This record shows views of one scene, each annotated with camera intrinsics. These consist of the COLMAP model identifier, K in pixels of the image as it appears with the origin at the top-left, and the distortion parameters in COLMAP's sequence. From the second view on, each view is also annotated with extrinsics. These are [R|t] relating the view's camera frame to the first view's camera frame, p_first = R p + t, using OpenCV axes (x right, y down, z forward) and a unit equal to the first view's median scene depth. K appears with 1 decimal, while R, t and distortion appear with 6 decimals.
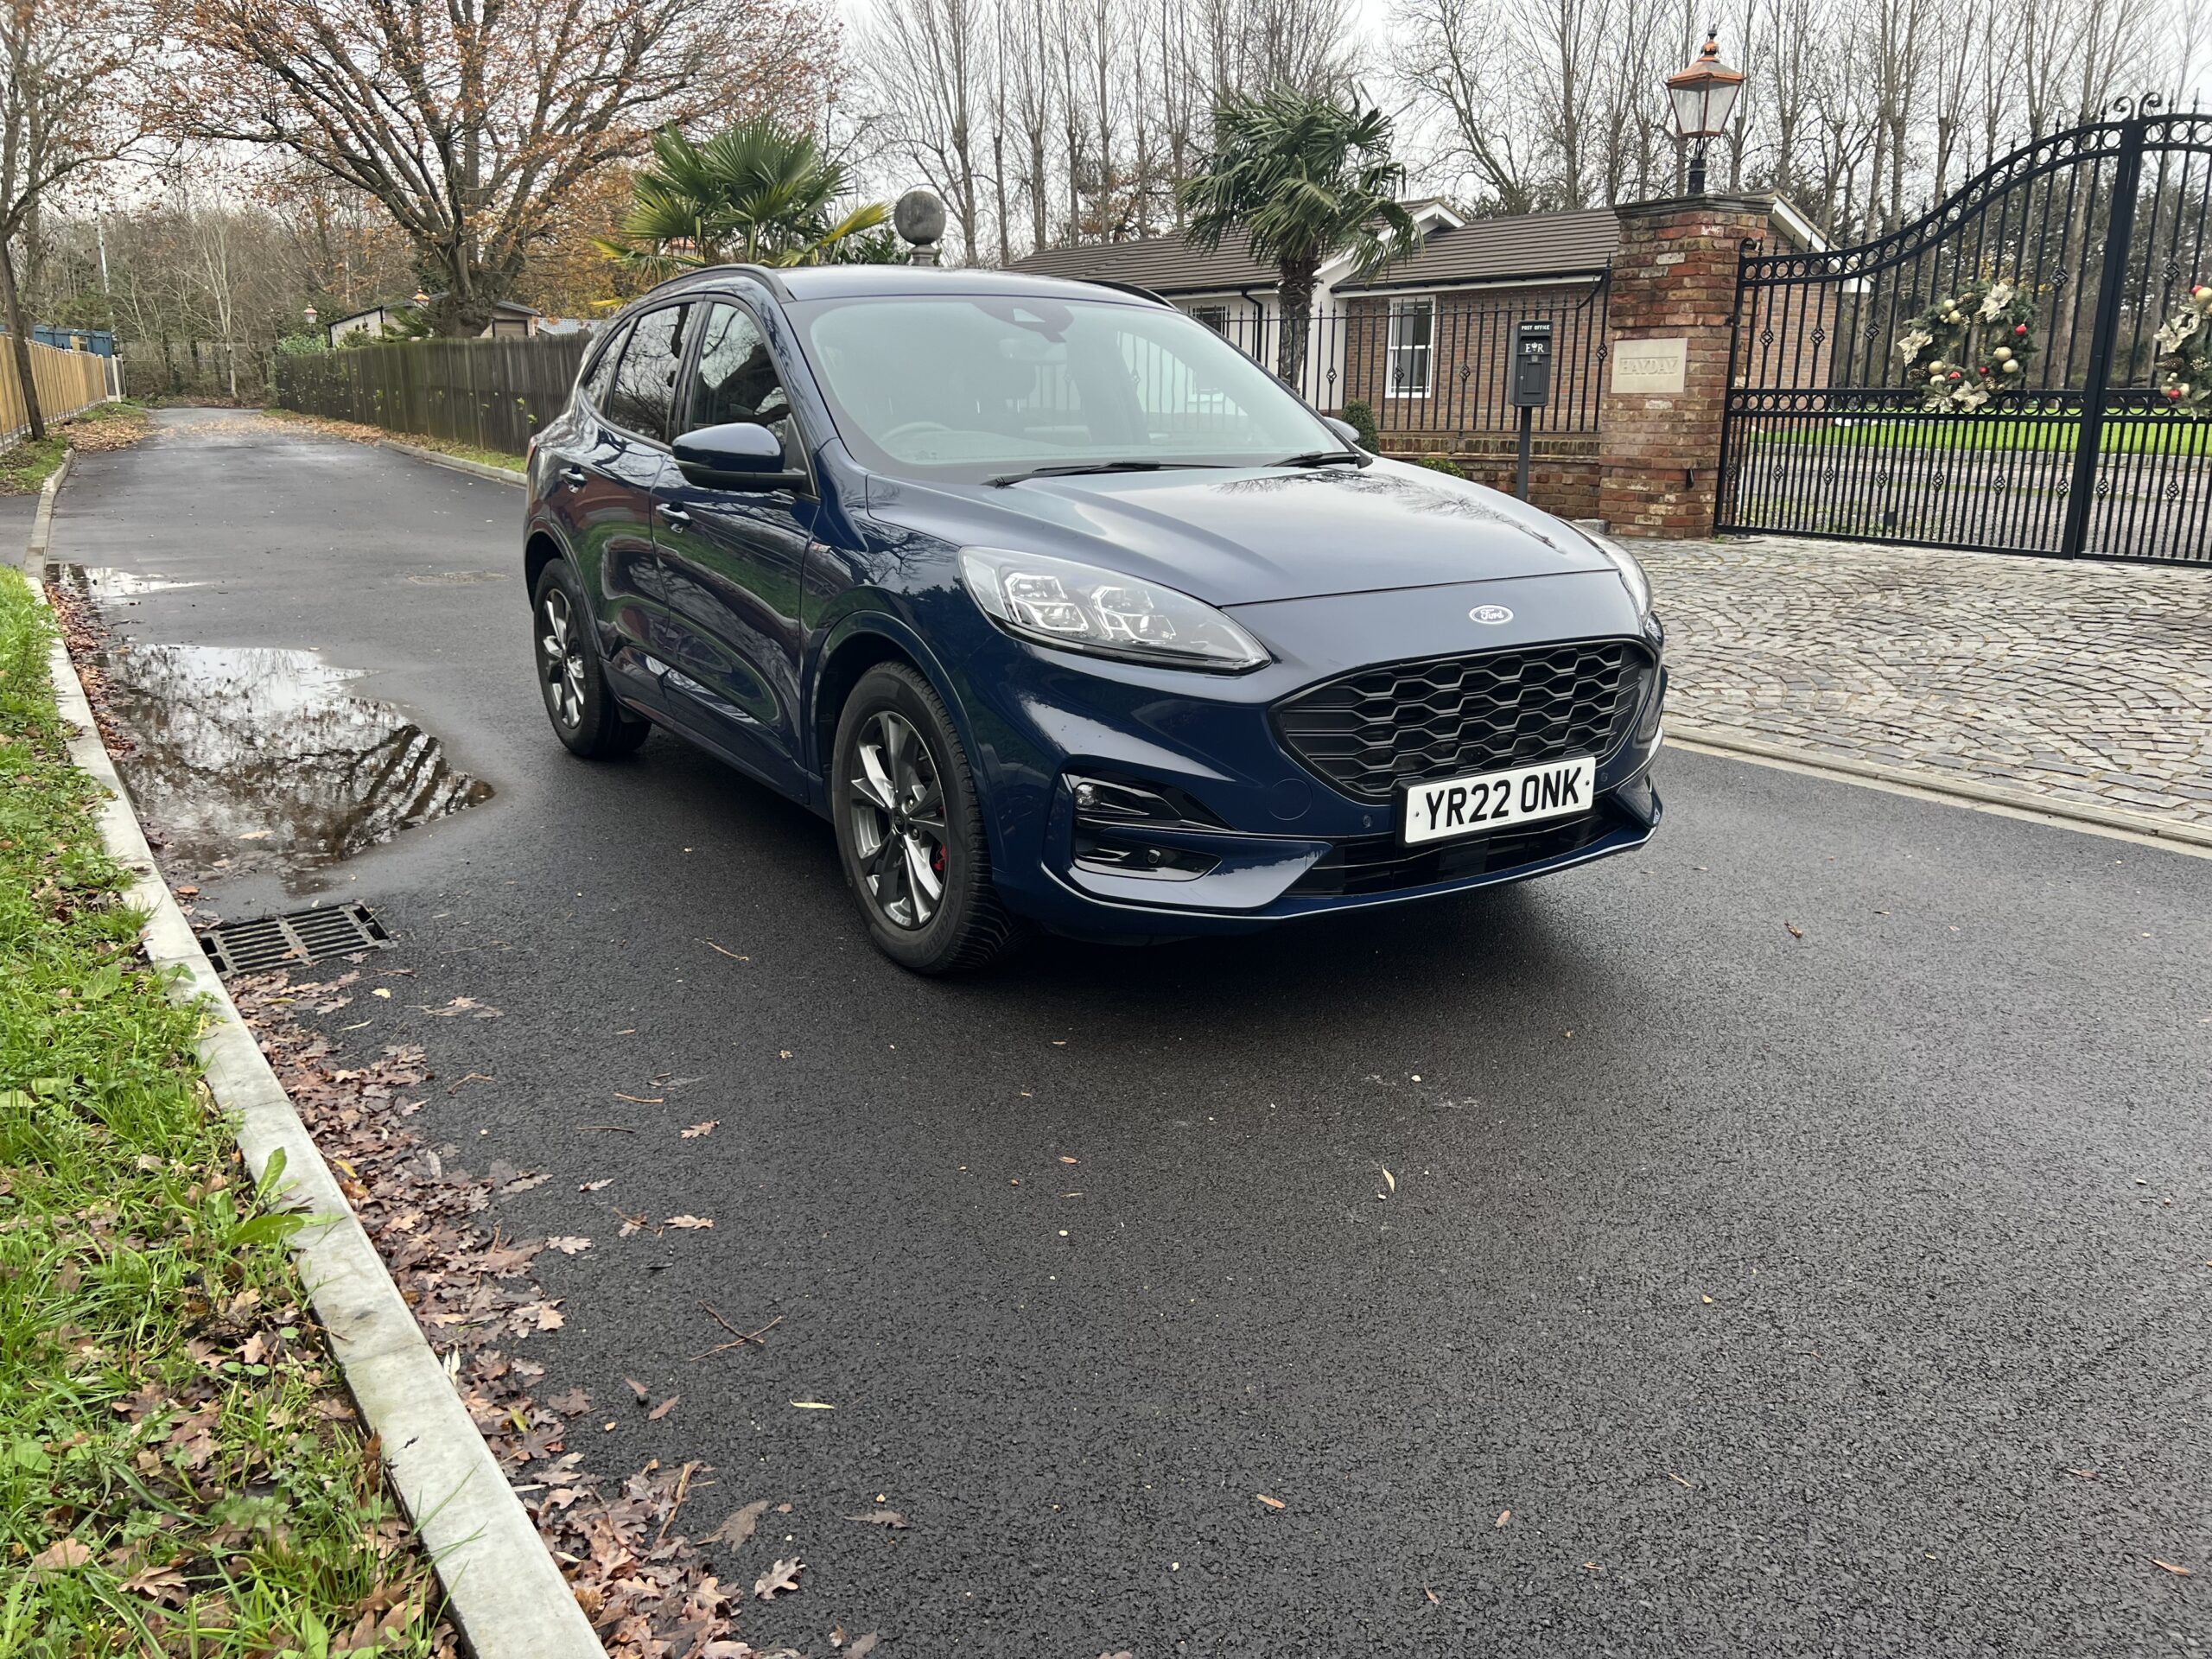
lens RADIAL K [[1642.9, 0, 1106.3], [0, 1642.9, 796.8], [0, 0, 1]] dist [0.060731, -0.089136]
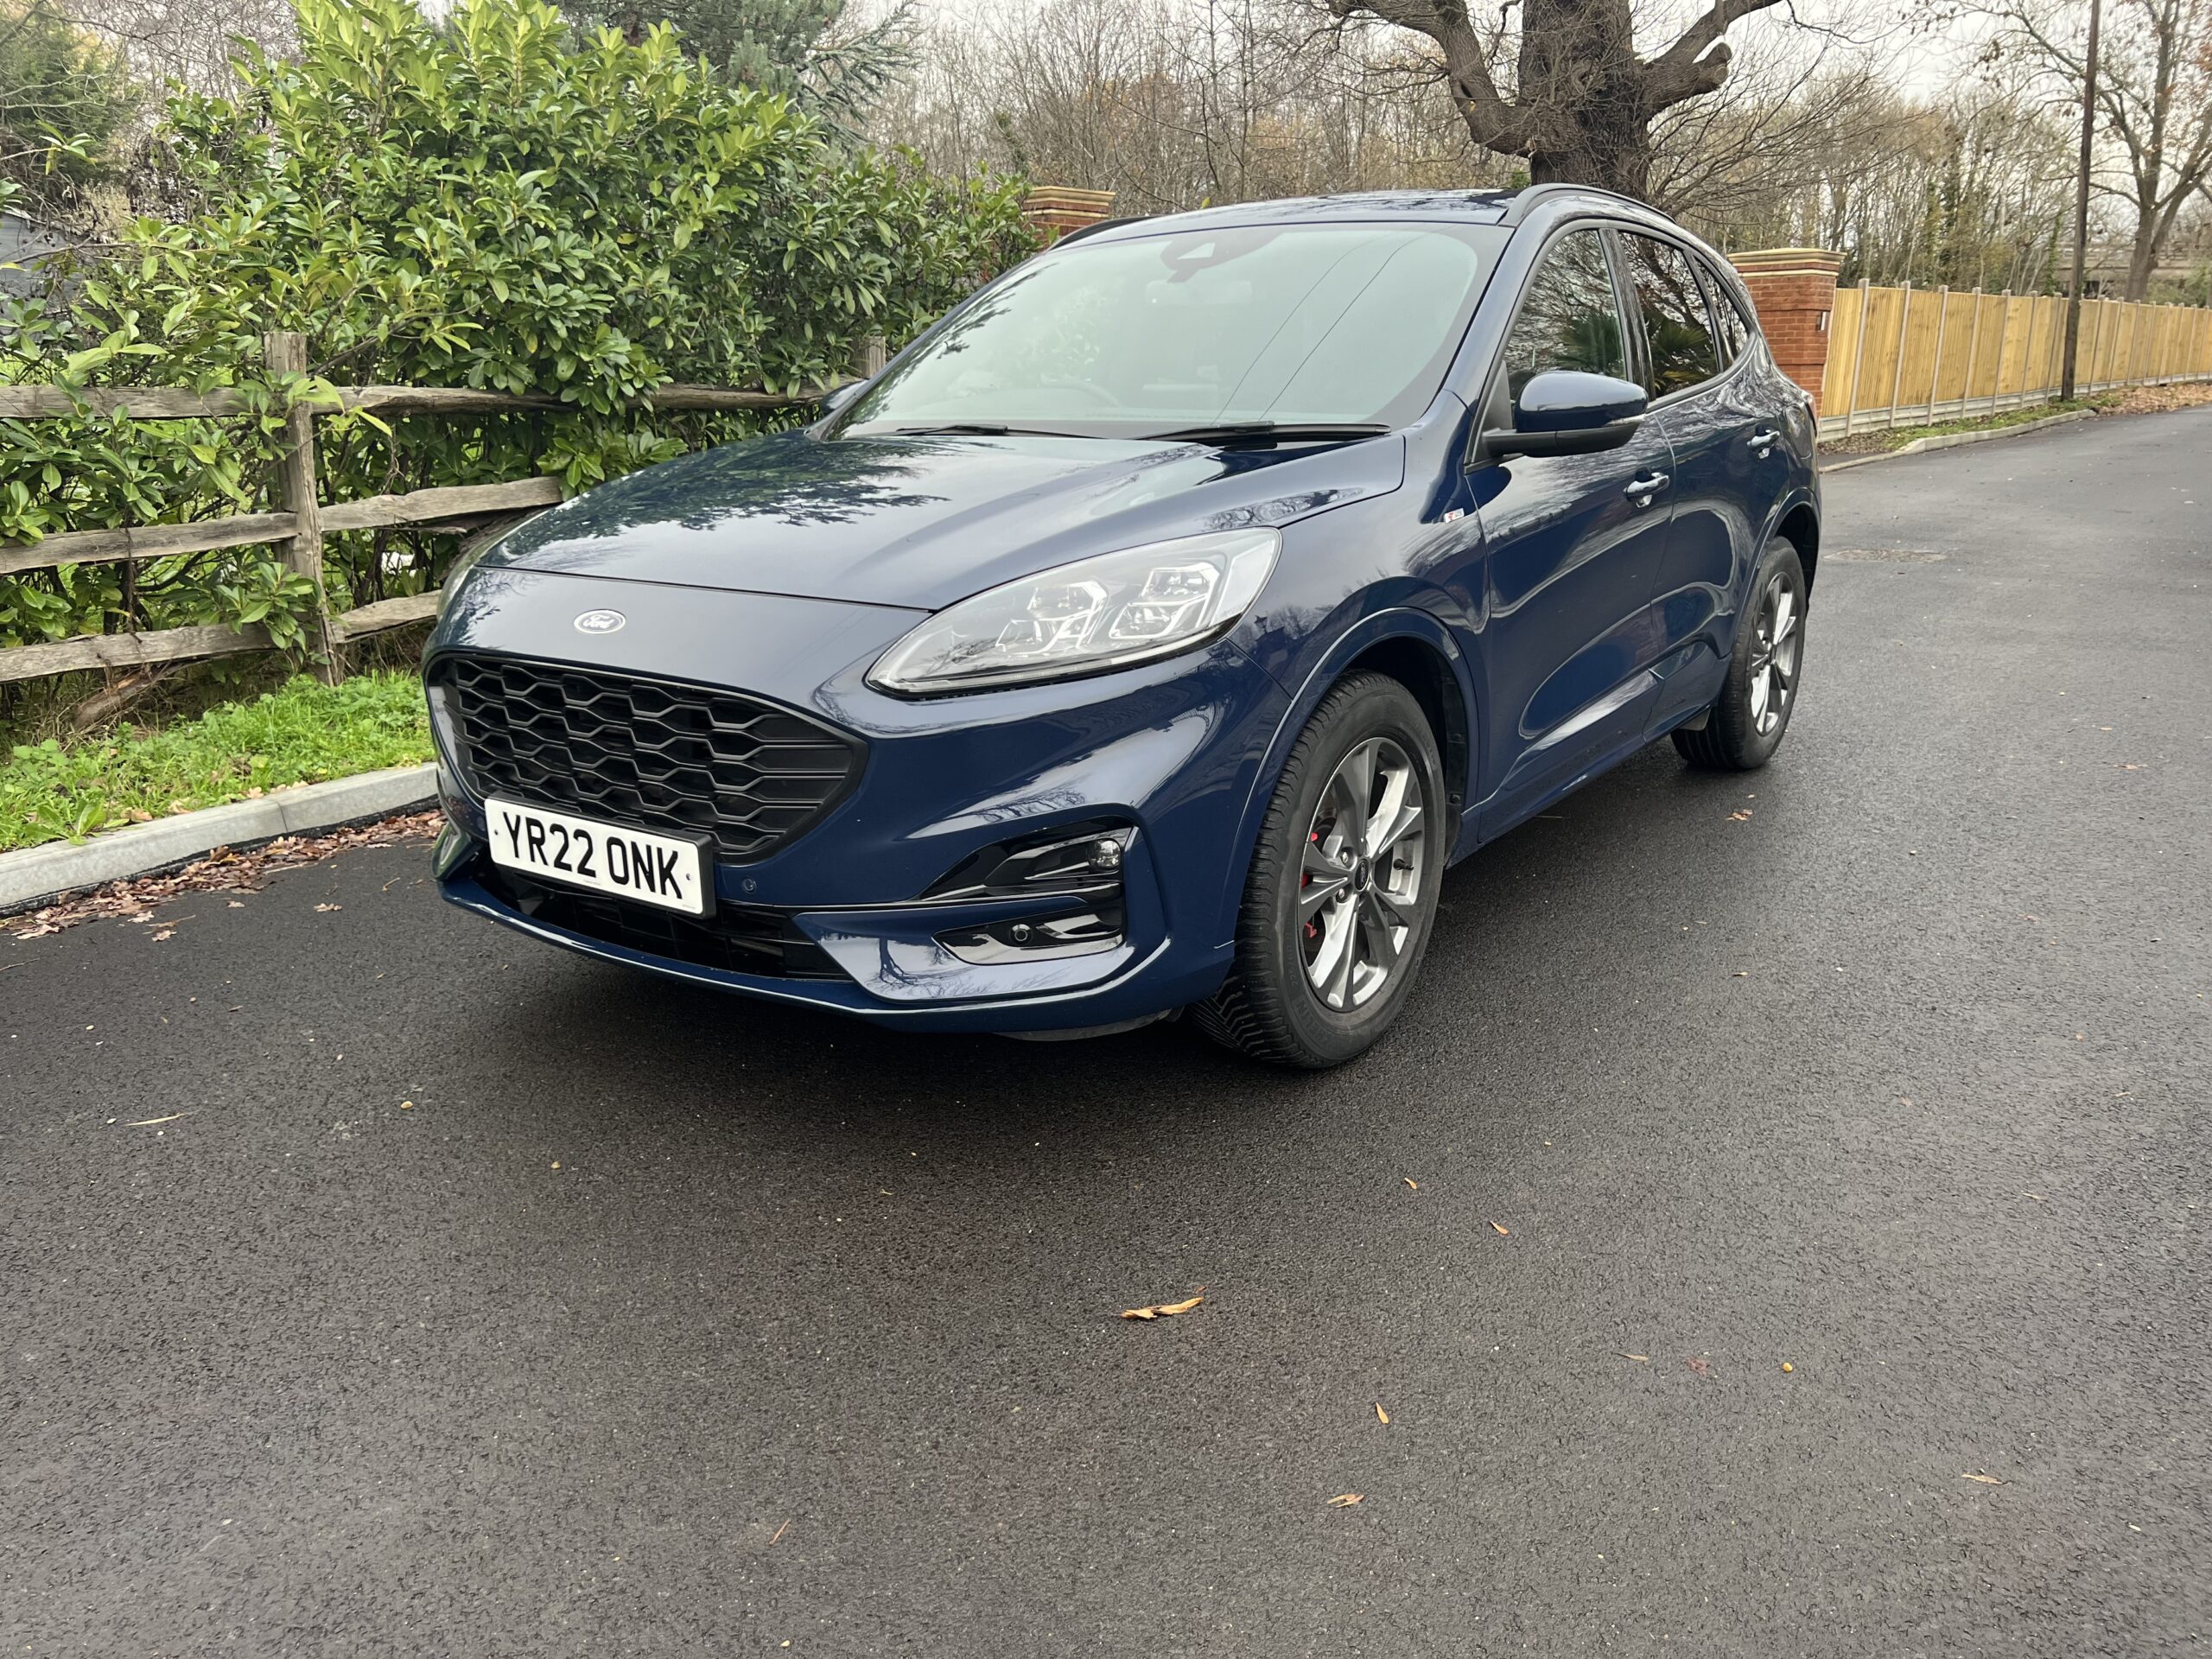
lens RADIAL K [[1638.4, 0, 1106.0], [0, 1638.4, 829.5], [0, 0, 1]] dist [0.078106, -0.087299]
pose [[0.382598, 0.244943, -0.890855, 0.957987], [-0.209951, 0.962041, 0.174348, -0.185038], [0.899744, 0.120330, 0.419501, 0.817404]]
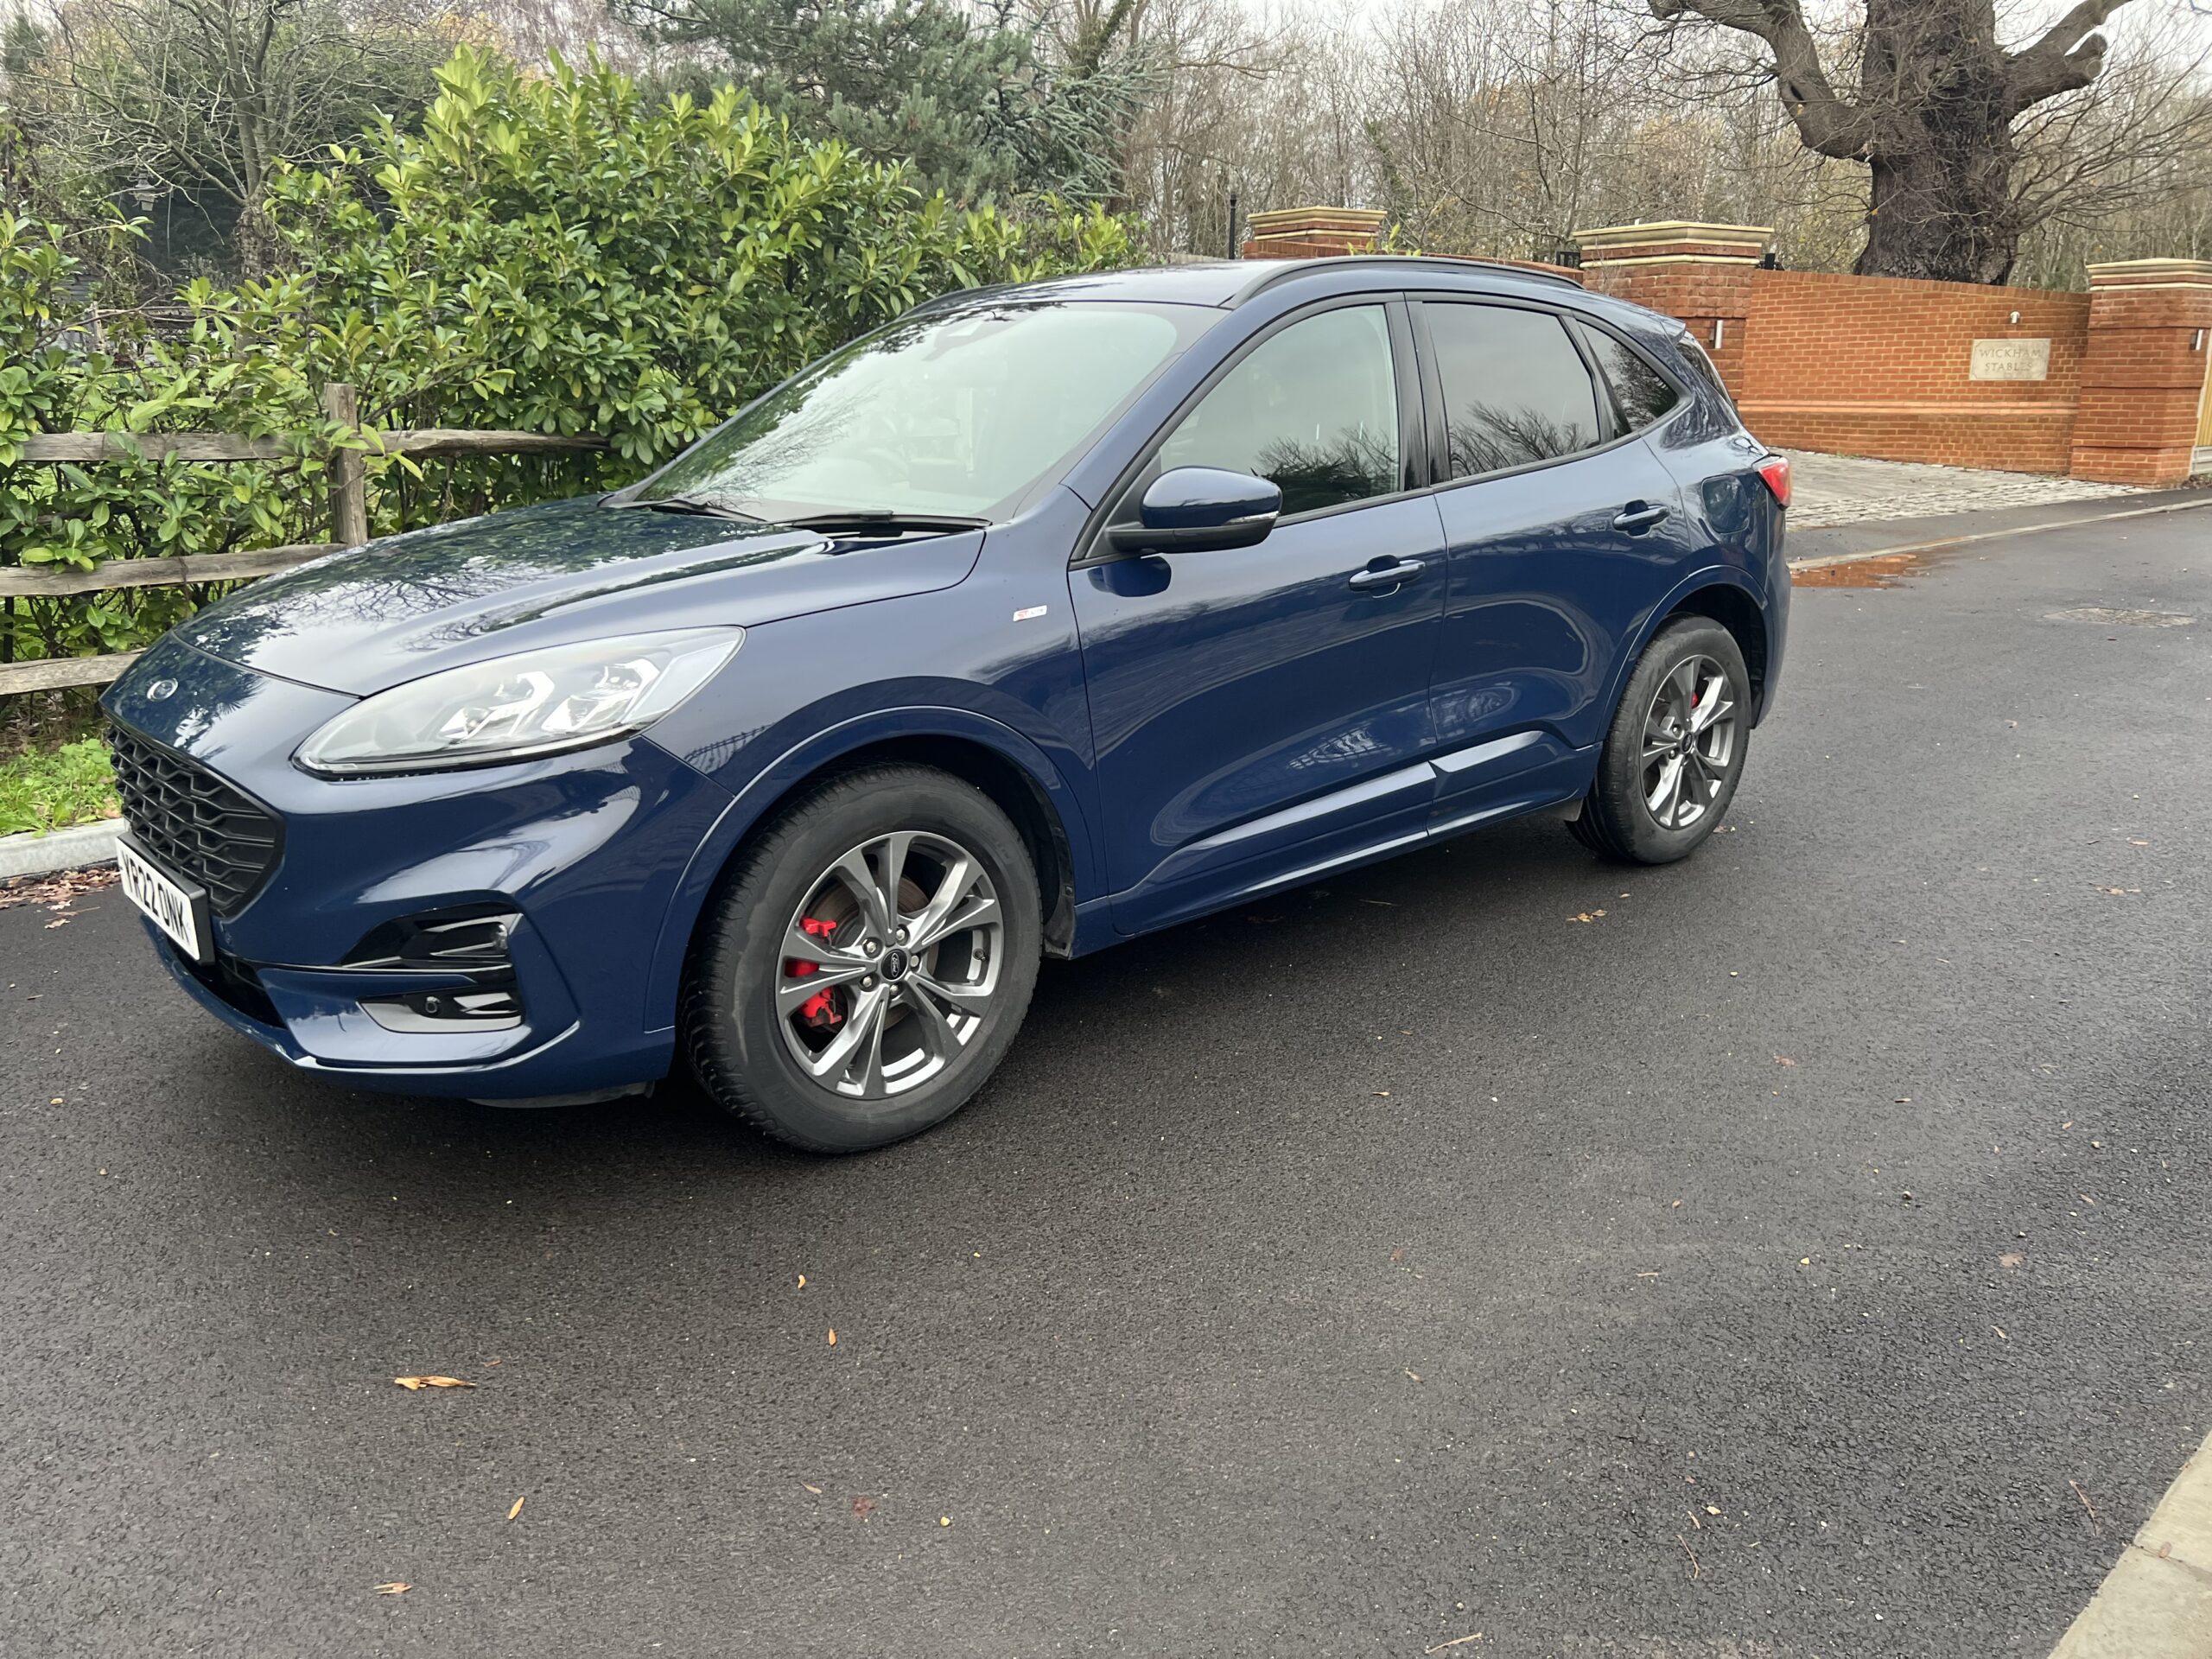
lens RADIAL K [[1640.9, 0, 1093.3], [0, 1640.9, 831.5], [0, 0, 1]] dist [0.063848, -0.069641]
pose [[0.164673, 0.260379, -0.951360, 1.064532], [-0.229599, 0.948151, 0.219758, -0.313178], [0.959253, 0.182243, 0.215918, 1.177813]]
